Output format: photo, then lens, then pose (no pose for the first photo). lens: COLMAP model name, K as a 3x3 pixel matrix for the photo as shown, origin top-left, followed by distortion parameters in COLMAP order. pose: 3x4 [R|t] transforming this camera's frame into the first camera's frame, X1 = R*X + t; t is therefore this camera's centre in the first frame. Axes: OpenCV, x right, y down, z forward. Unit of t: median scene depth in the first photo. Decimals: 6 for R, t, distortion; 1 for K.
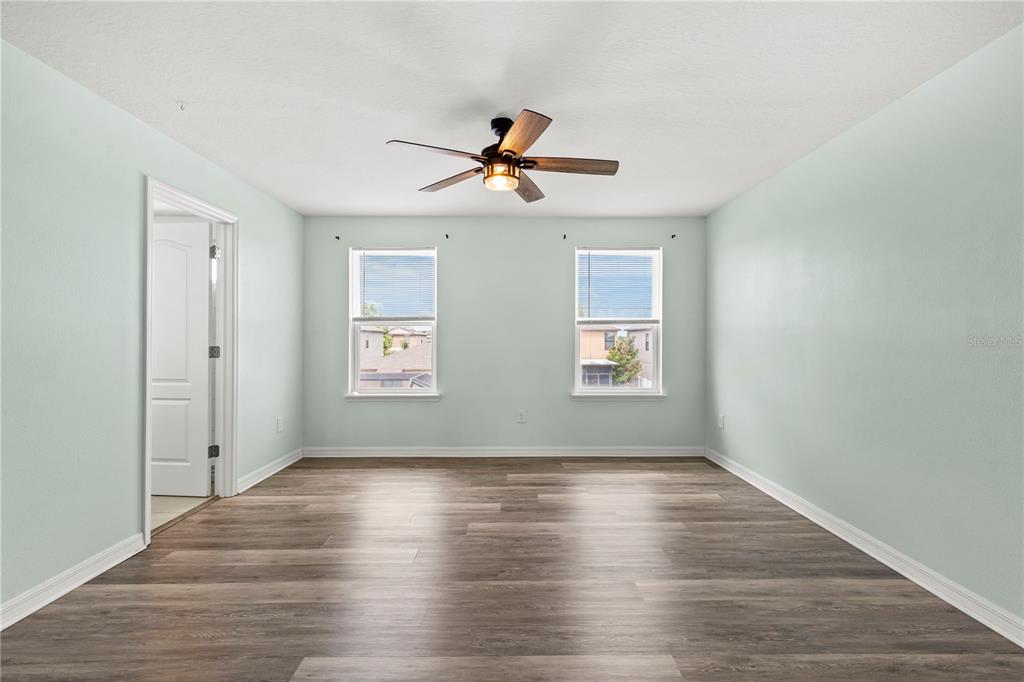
lens RADIAL K [[459.4, 0, 516.4], [0, 459.4, 340.9], [0, 0, 1]] dist [0.007402, -0.000321]
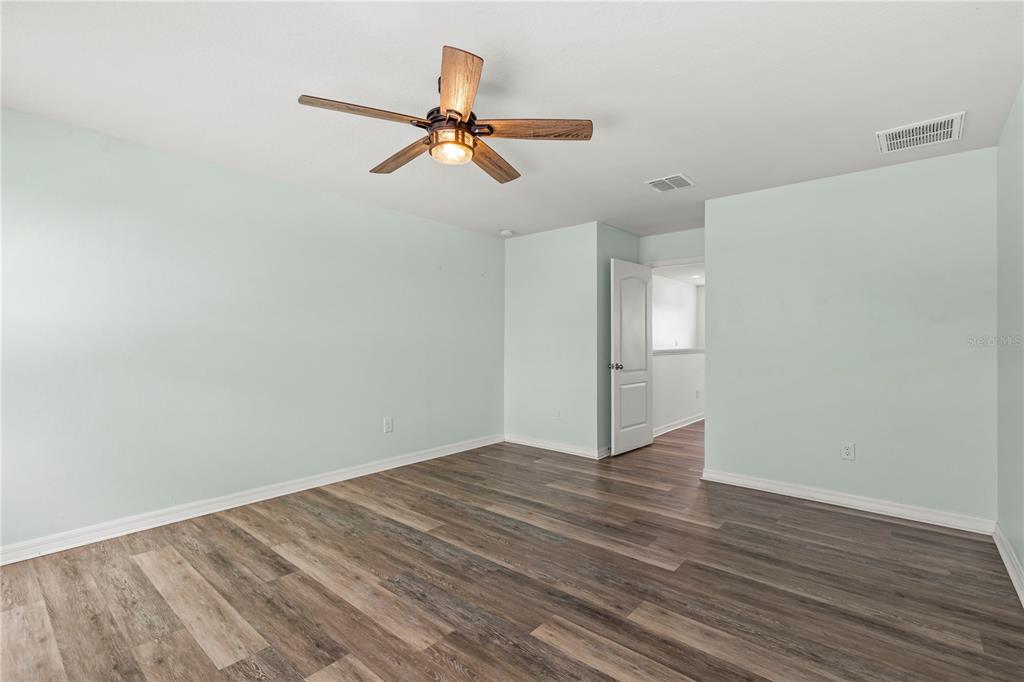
lens RADIAL K [[459.4, 0, 516.4], [0, 459.4, 340.9], [0, 0, 1]] dist [0.007402, -0.000321]
pose [[-0.752453, -0.000914, 0.658645, -0.668408], [0.002254, 0.999990, 0.003962, -0.007914], [-0.658642, 0.004466, -0.752443, 1.551667]]
